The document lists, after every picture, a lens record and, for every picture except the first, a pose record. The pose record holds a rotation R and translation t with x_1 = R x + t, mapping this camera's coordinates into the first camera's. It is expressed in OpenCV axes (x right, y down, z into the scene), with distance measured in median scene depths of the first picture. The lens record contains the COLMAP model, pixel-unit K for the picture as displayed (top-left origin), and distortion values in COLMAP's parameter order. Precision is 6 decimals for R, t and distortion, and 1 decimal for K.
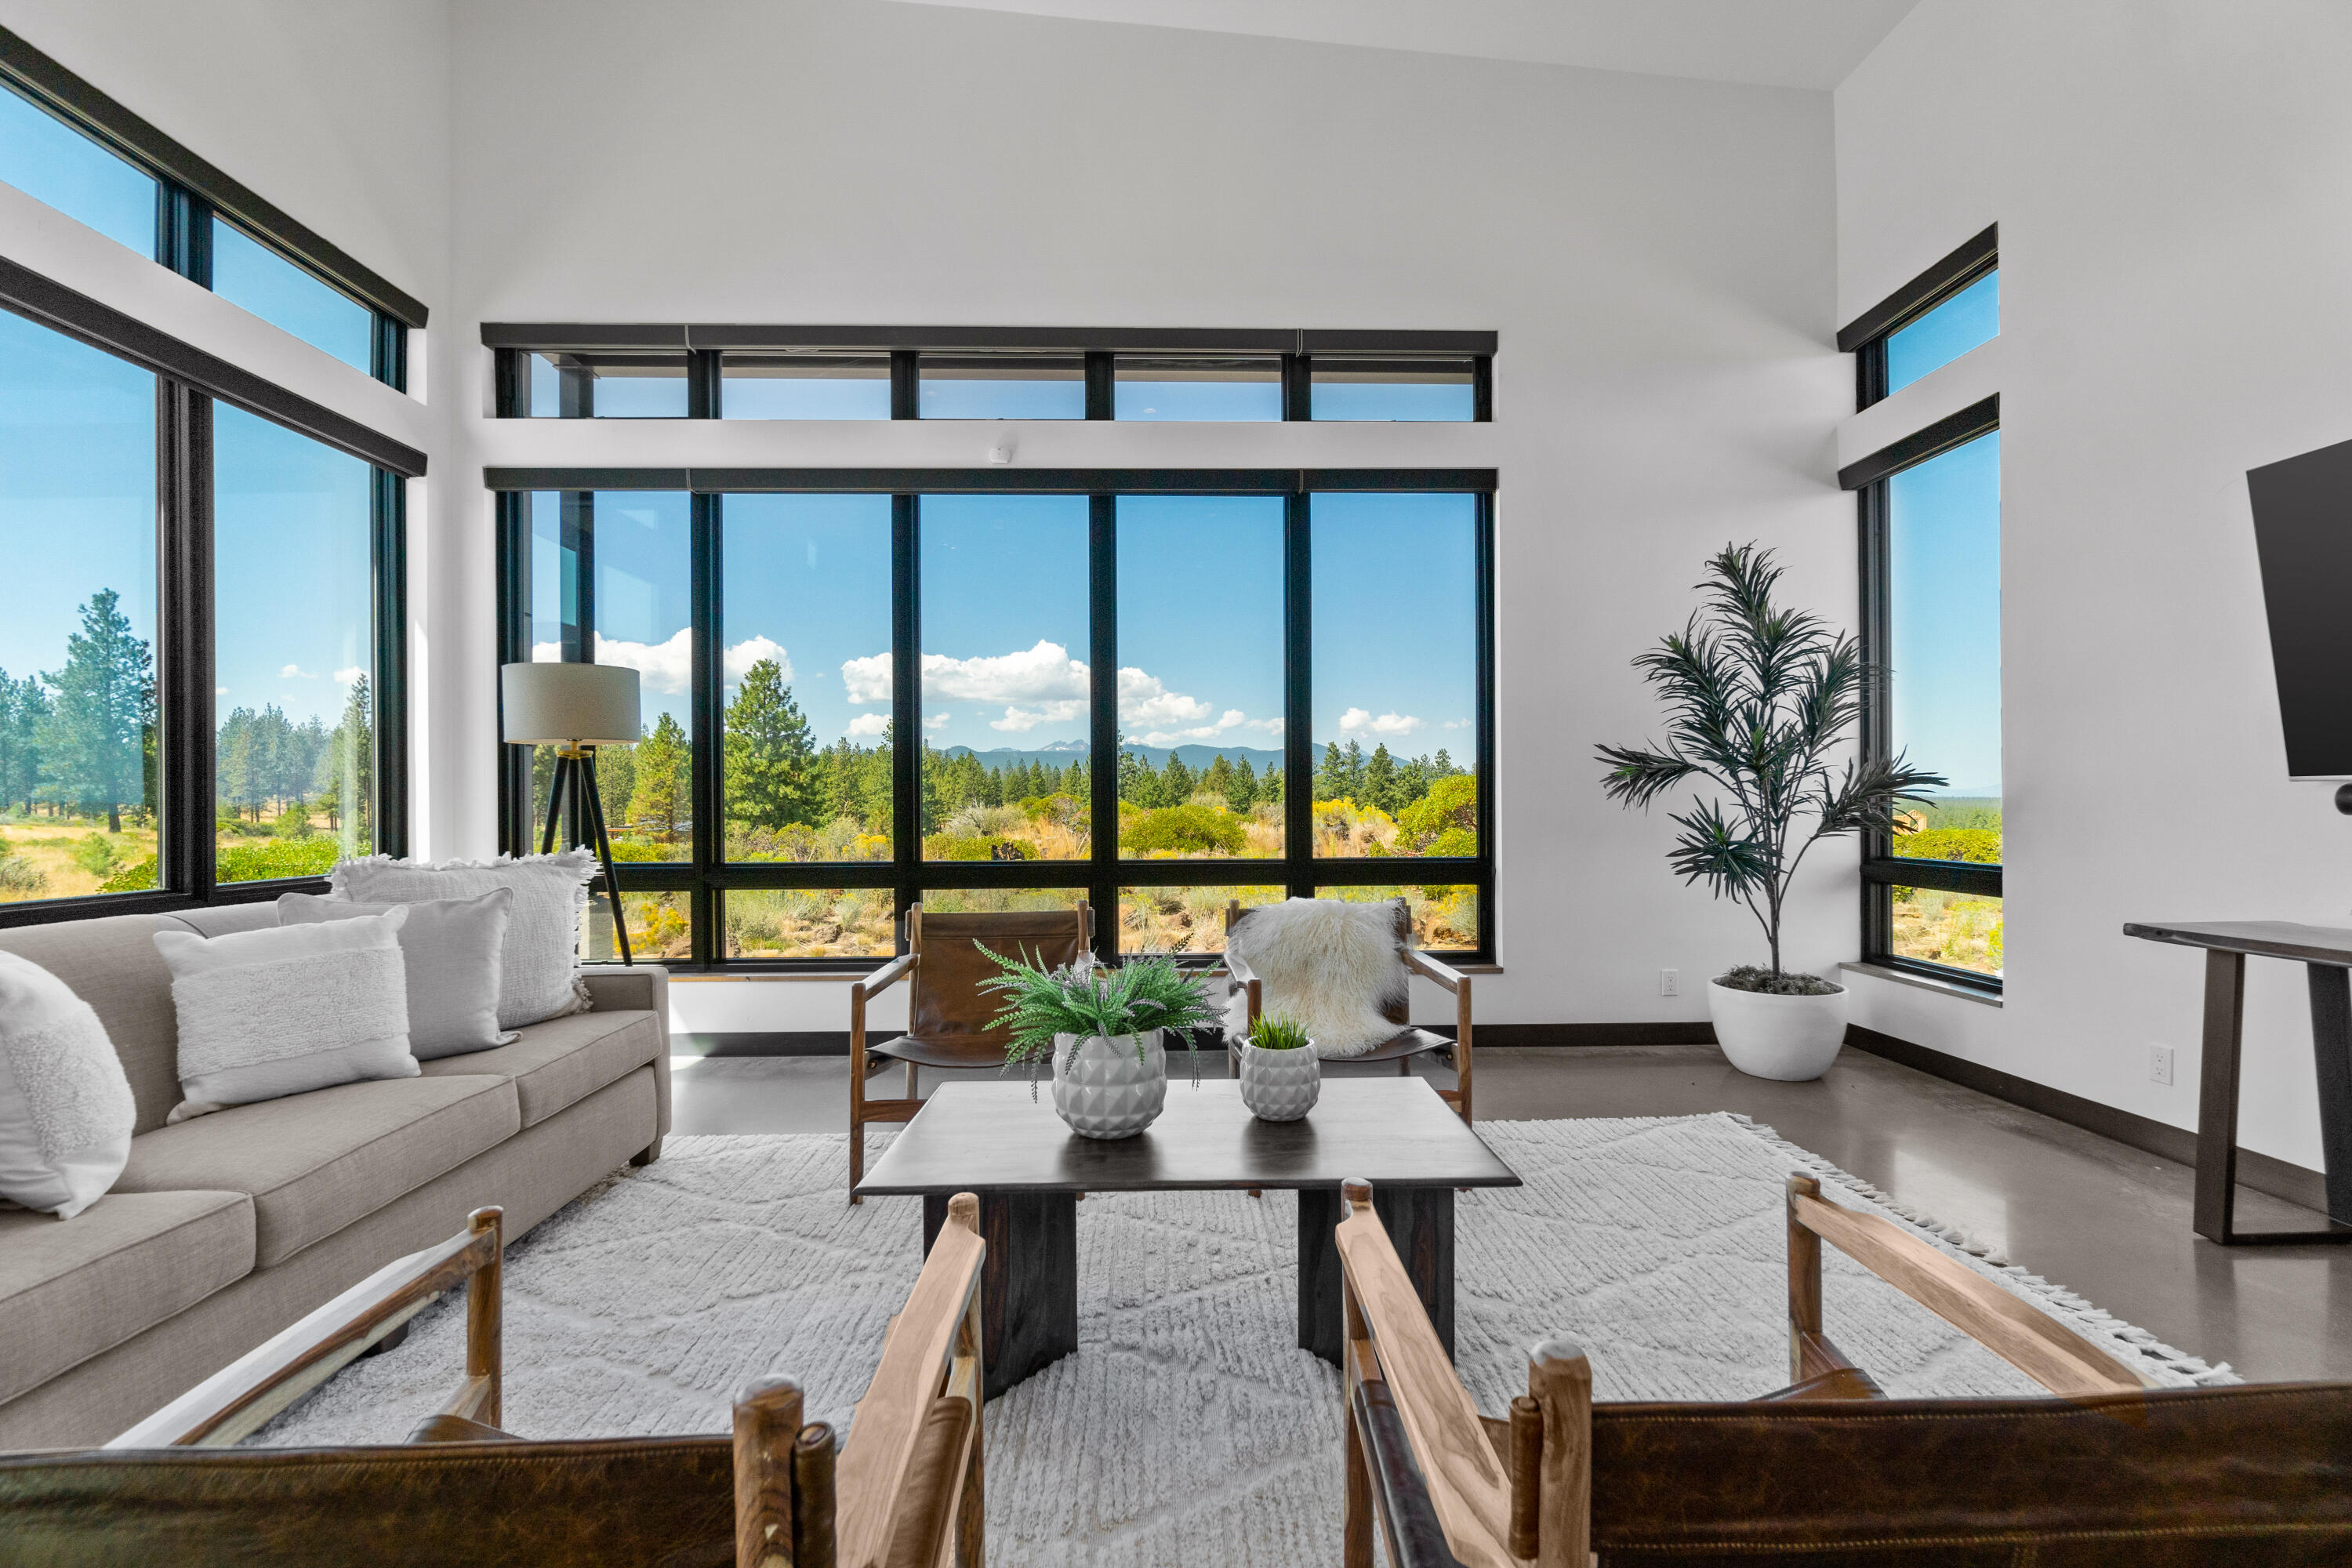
lens RADIAL K [[1022.6, 0, 1191.2], [0, 1022.6, 799.9], [0, 0, 1]] dist [-0.000895, 0.000363]
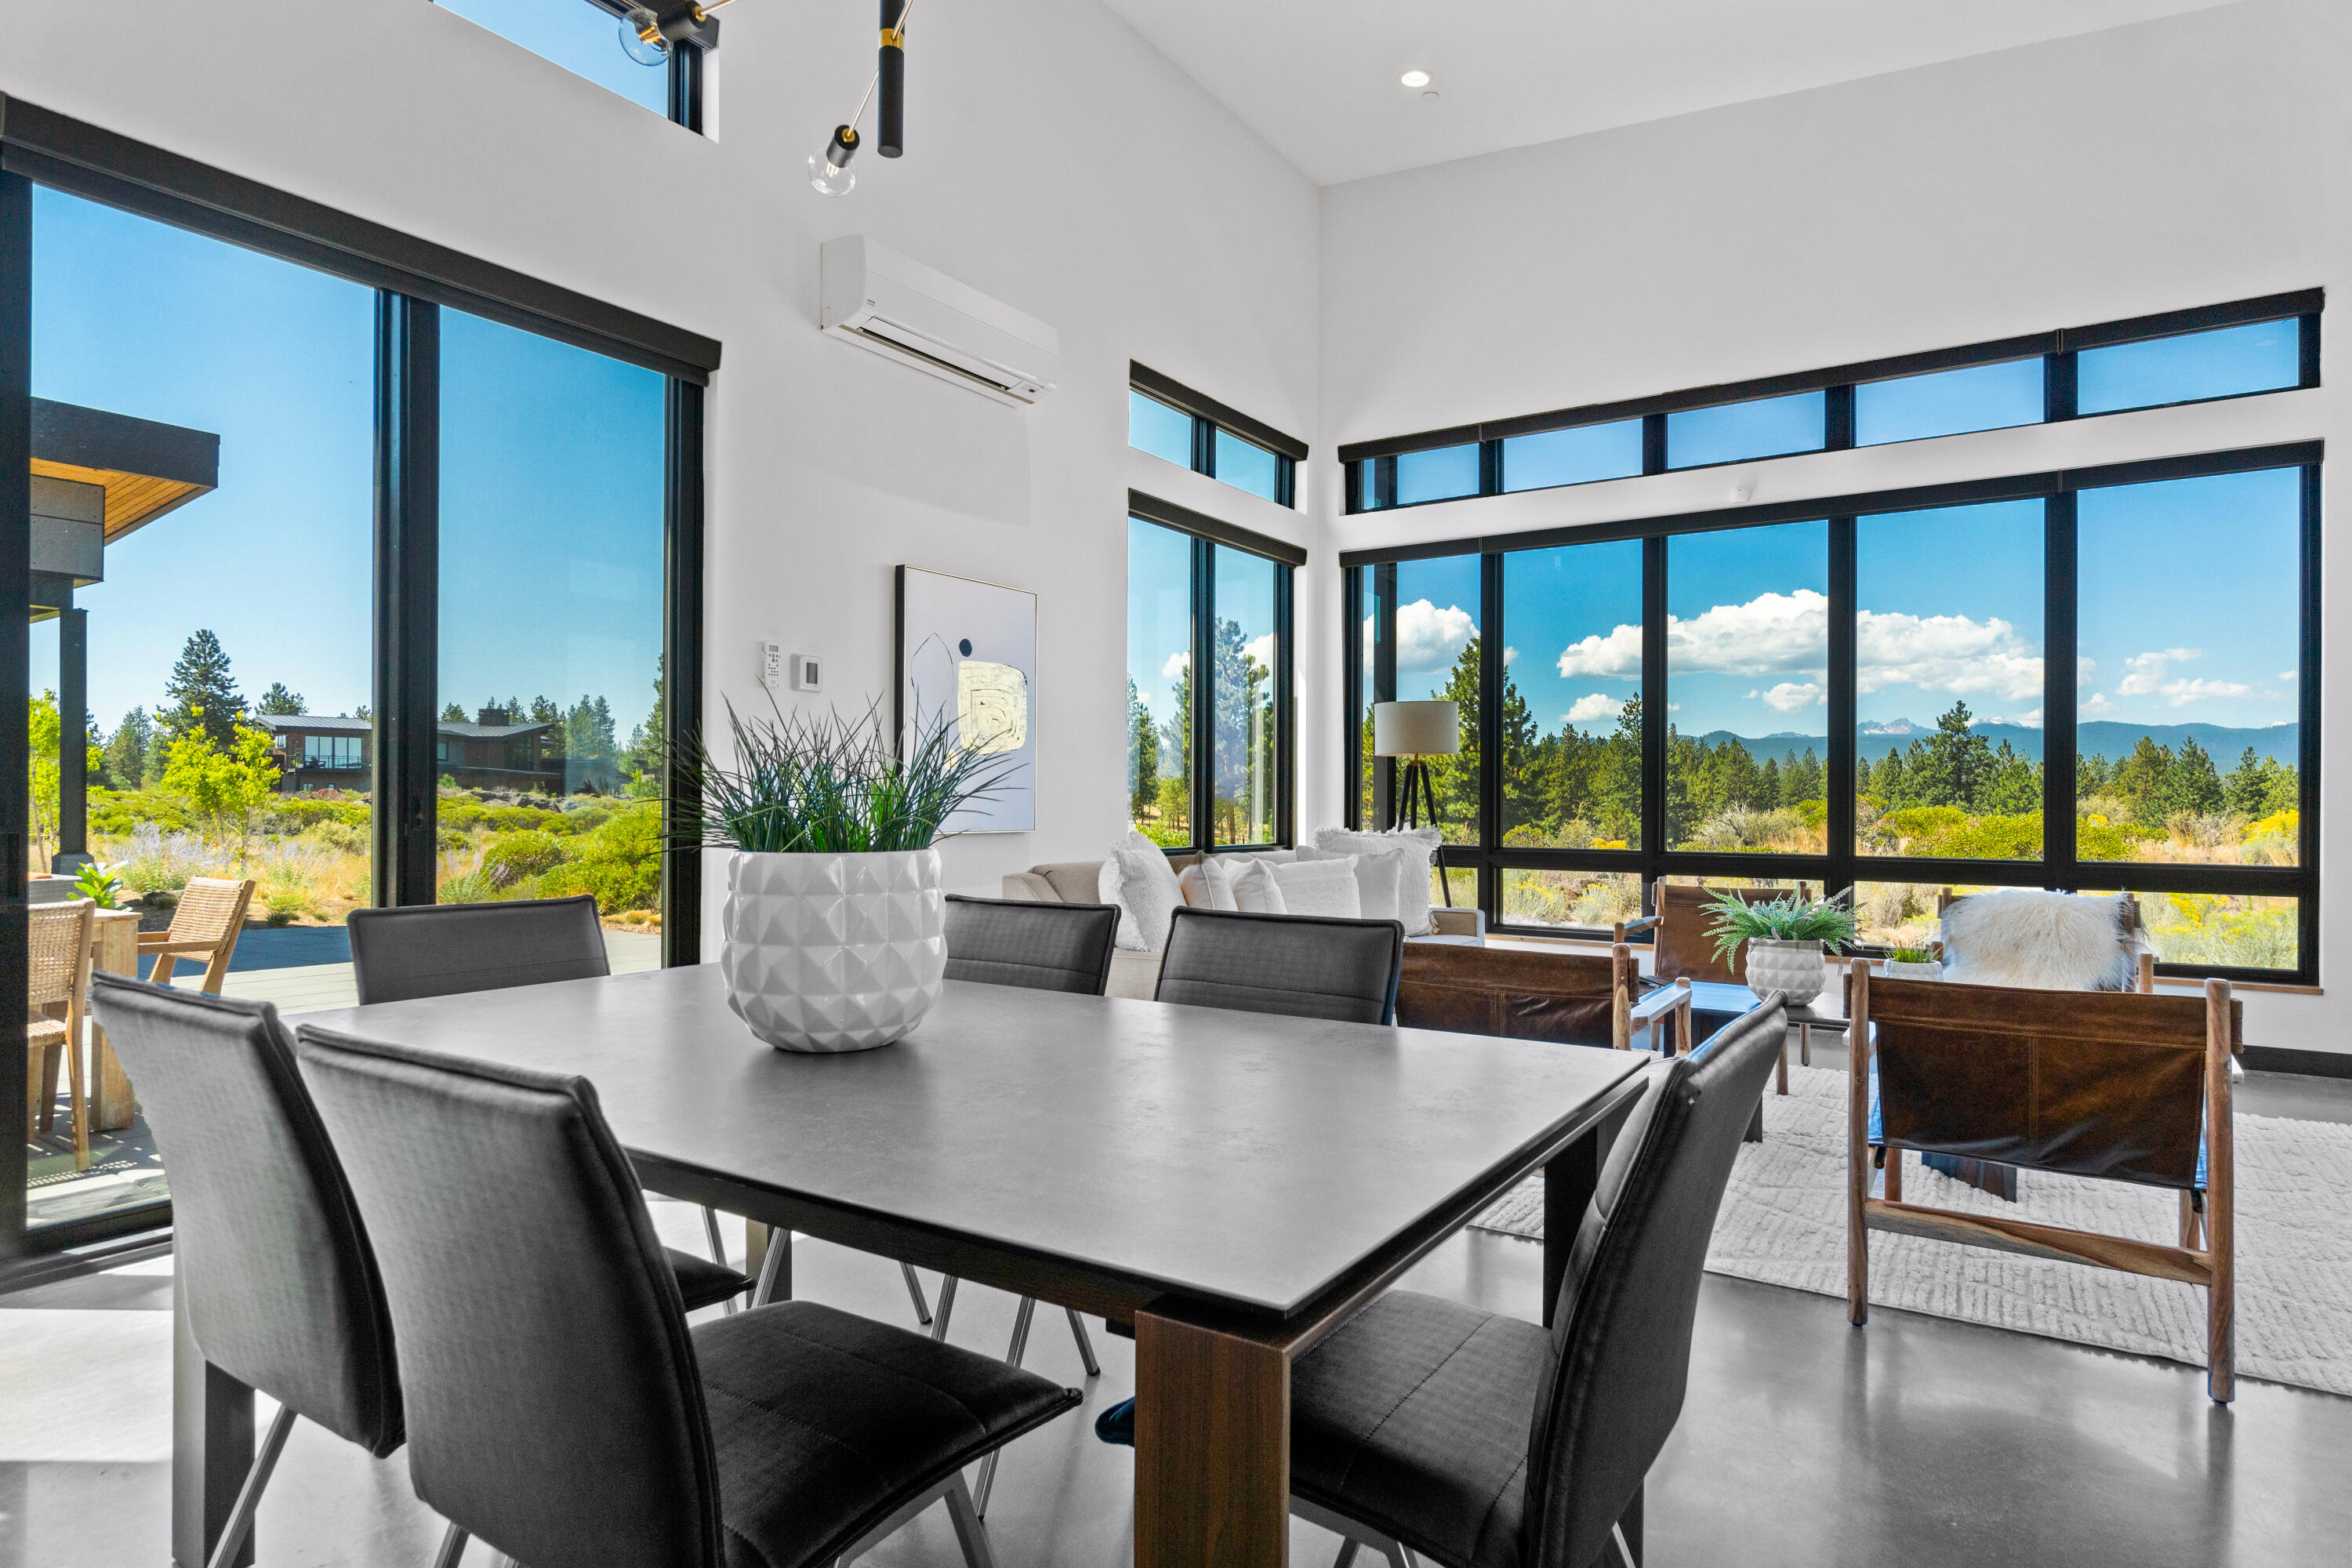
lens RADIAL K [[1288.3, 0, 1178.6], [0, 1288.3, 793.8], [0, 0, 1]] dist [-0.004899, 0.000783]
pose [[0.813498, 0.007937, -0.581513, 0.145527], [-0.011505, 0.999931, -0.002447, 0.005623], [0.581454, 0.008681, 0.813533, -0.545990]]
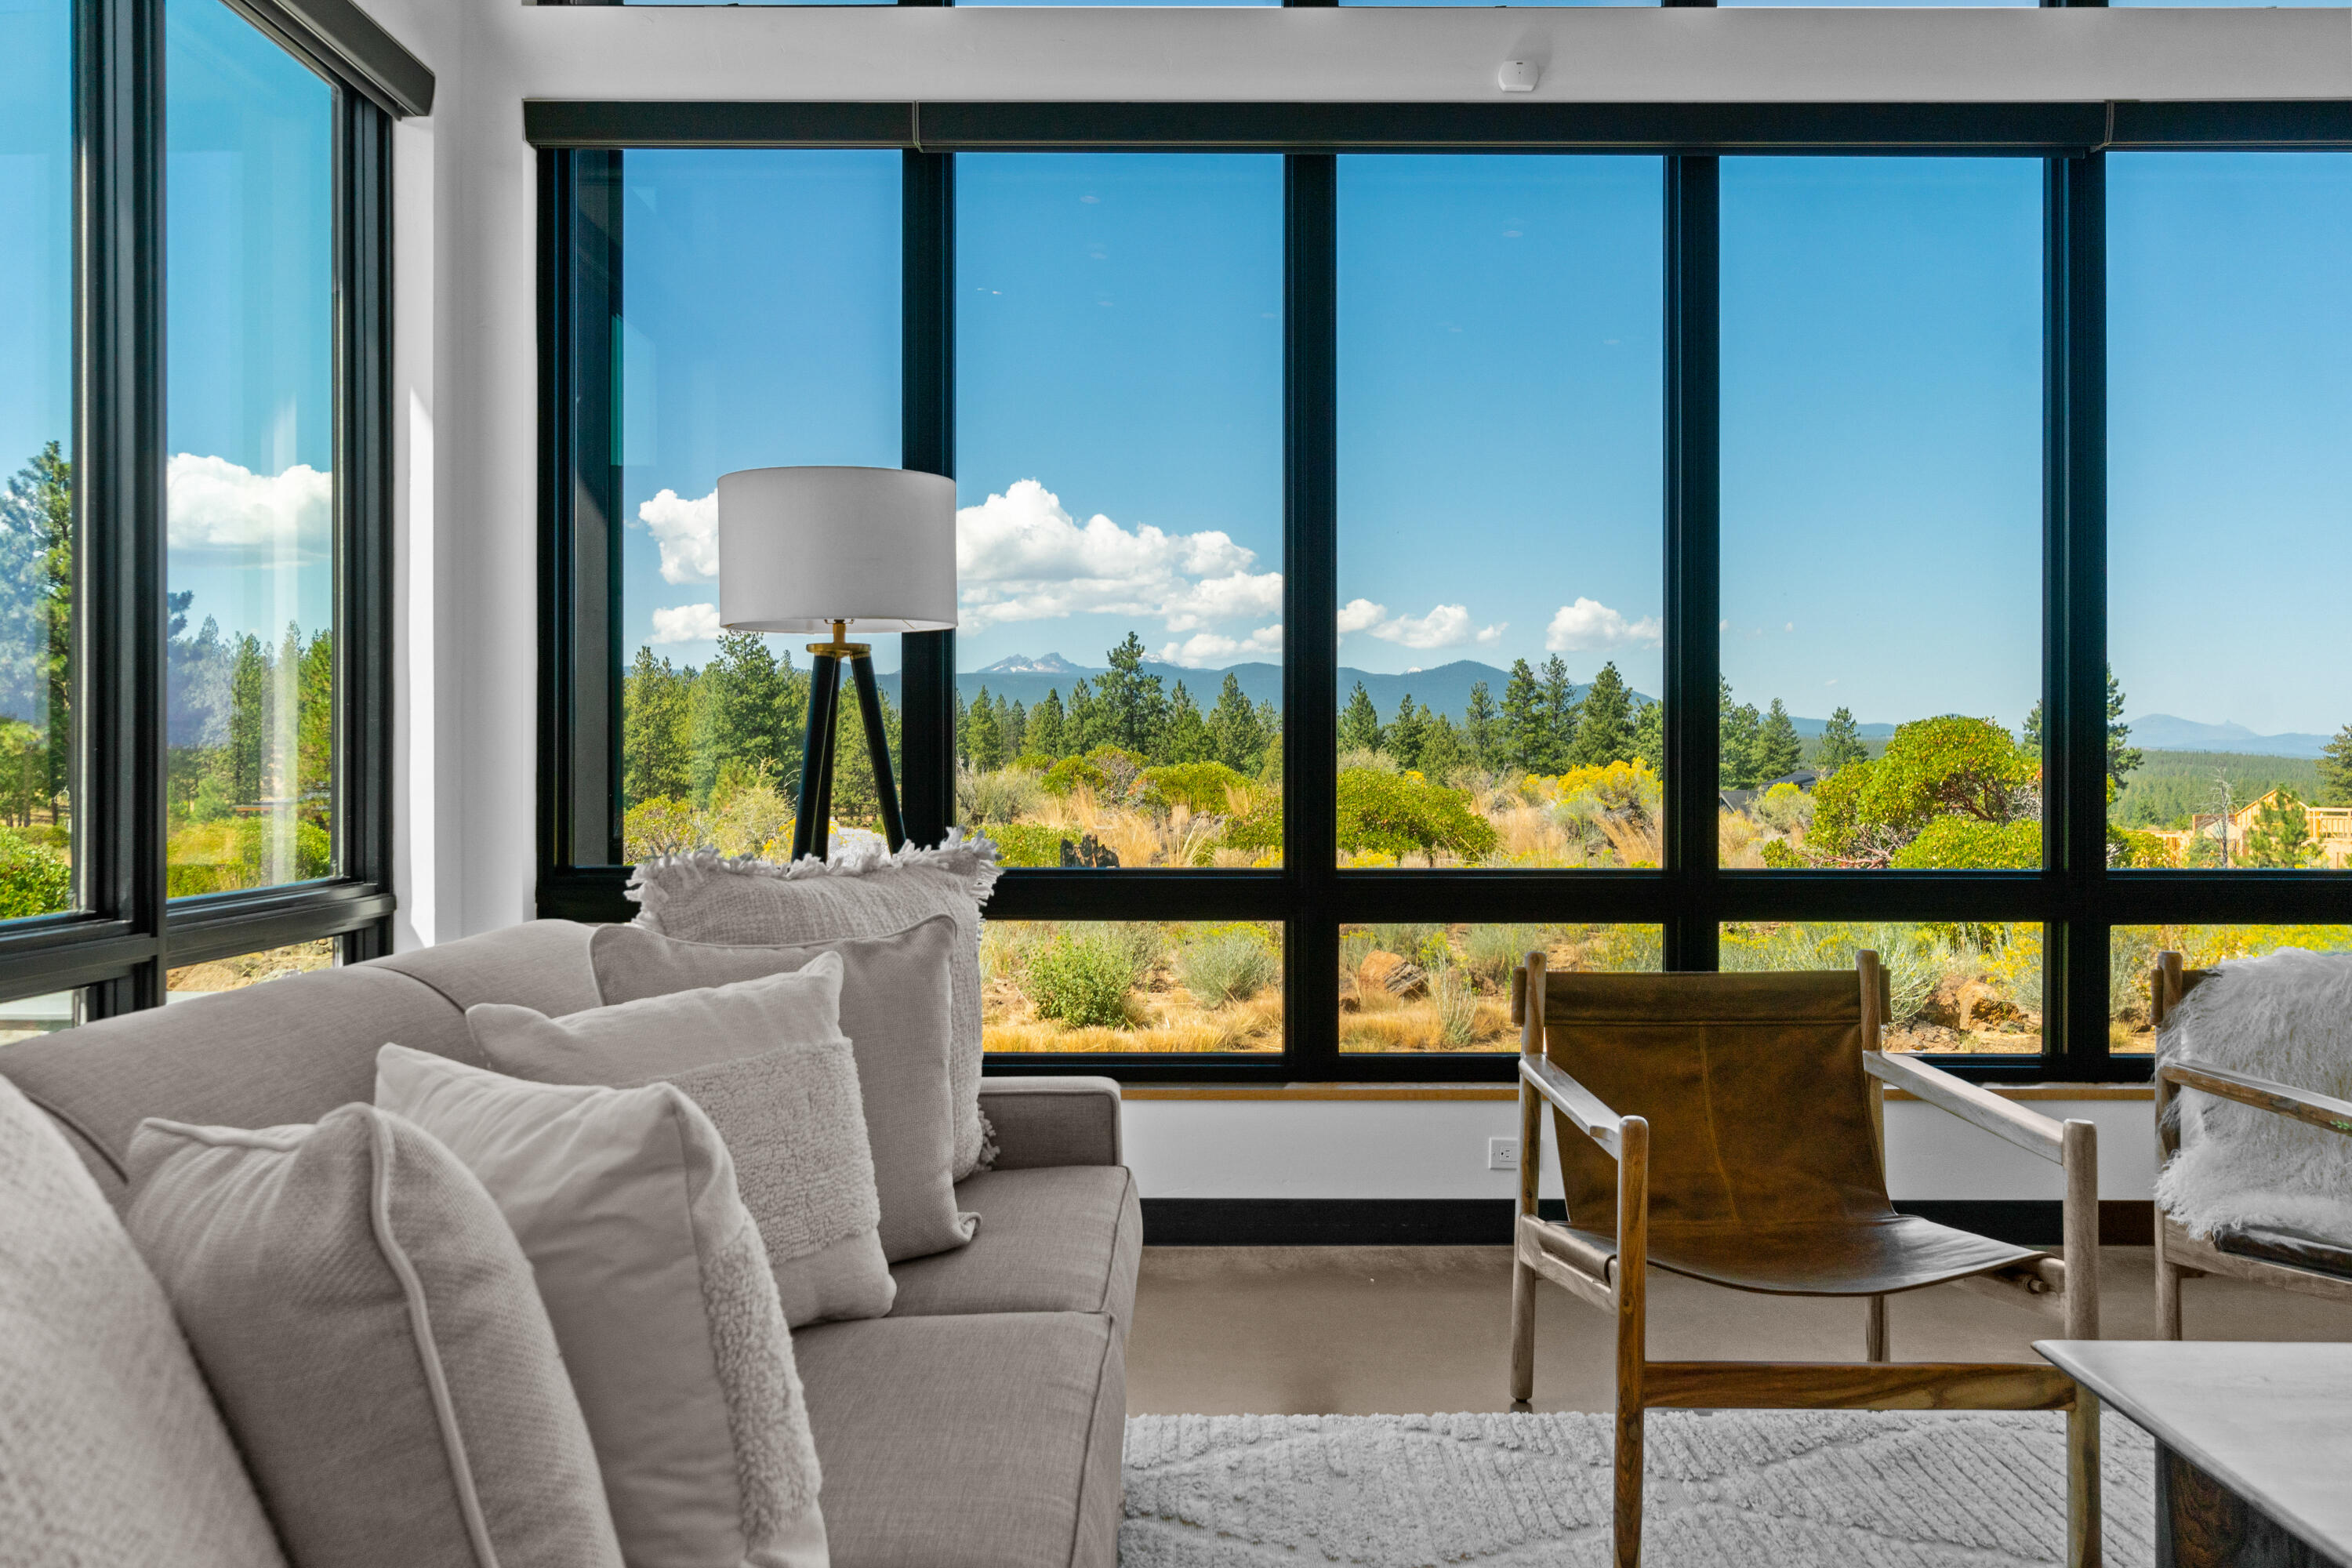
lens RADIAL K [[1832.2, 0, 1200.3], [0, 1832.2, 770.0], [0, 0, 1]] dist [-0.009343, 0.000290]
pose [[0.999613, 0.006619, -0.027021, -0.330653], [-0.006509, 0.999970, 0.004173, 0.007767], [0.027047, -0.003995, 0.999626, 0.085597]]
